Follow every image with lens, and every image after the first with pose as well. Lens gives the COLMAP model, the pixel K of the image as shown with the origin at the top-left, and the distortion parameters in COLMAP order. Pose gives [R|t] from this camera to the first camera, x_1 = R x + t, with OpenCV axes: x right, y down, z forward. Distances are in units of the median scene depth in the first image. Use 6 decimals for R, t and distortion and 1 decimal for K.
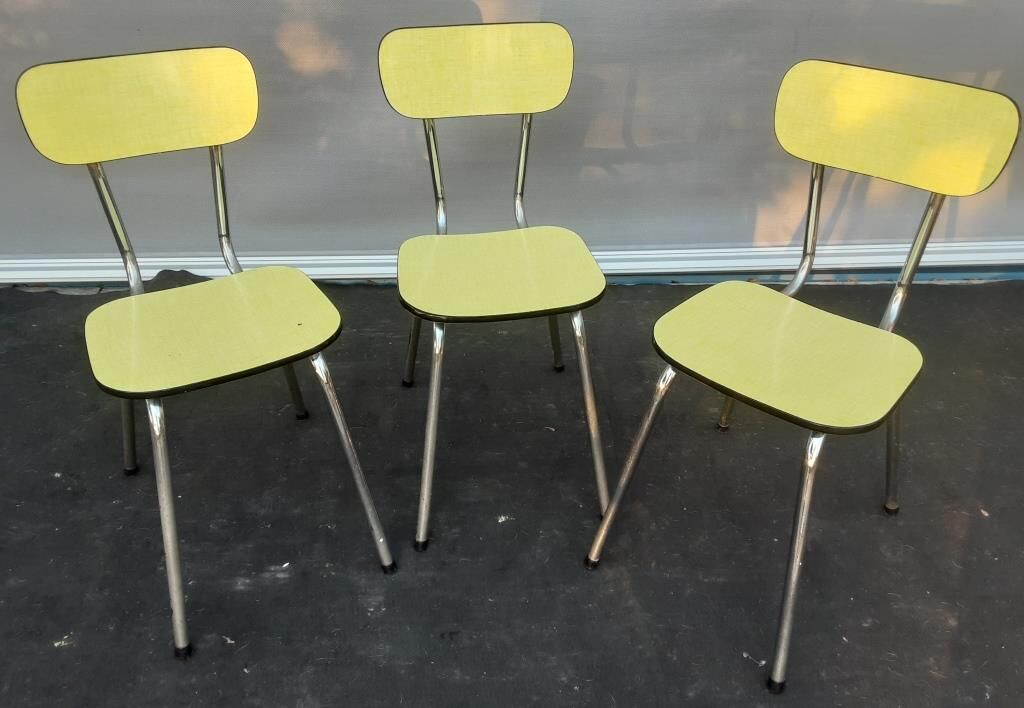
lens RADIAL K [[727.4, 0, 512.3], [0, 727.4, 360.5], [0, 0, 1]] dist [0.041636, -0.056424]
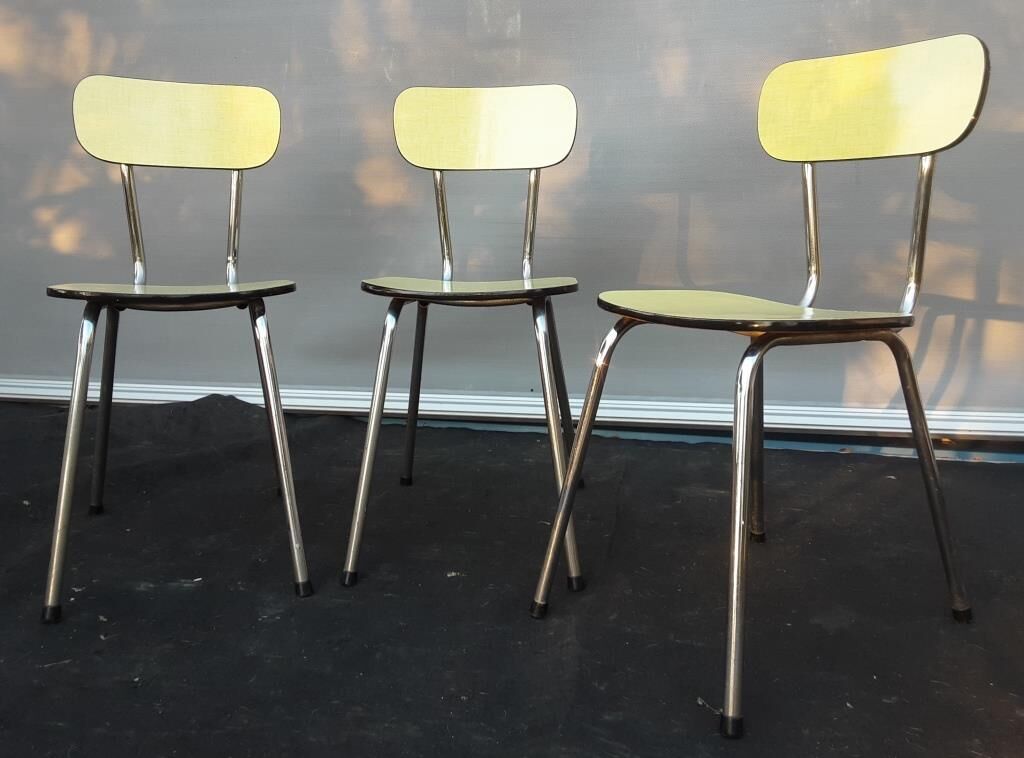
lens RADIAL K [[828.3, 0, 495.0], [0, 828.3, 382.0], [0, 0, 1]] dist [0.037142, -0.064411]
pose [[0.974088, 0.051730, -0.220175, 0.251777], [-0.133367, 0.917608, -0.374445, 0.397102], [0.182664, 0.394106, 0.900730, 0.072343]]
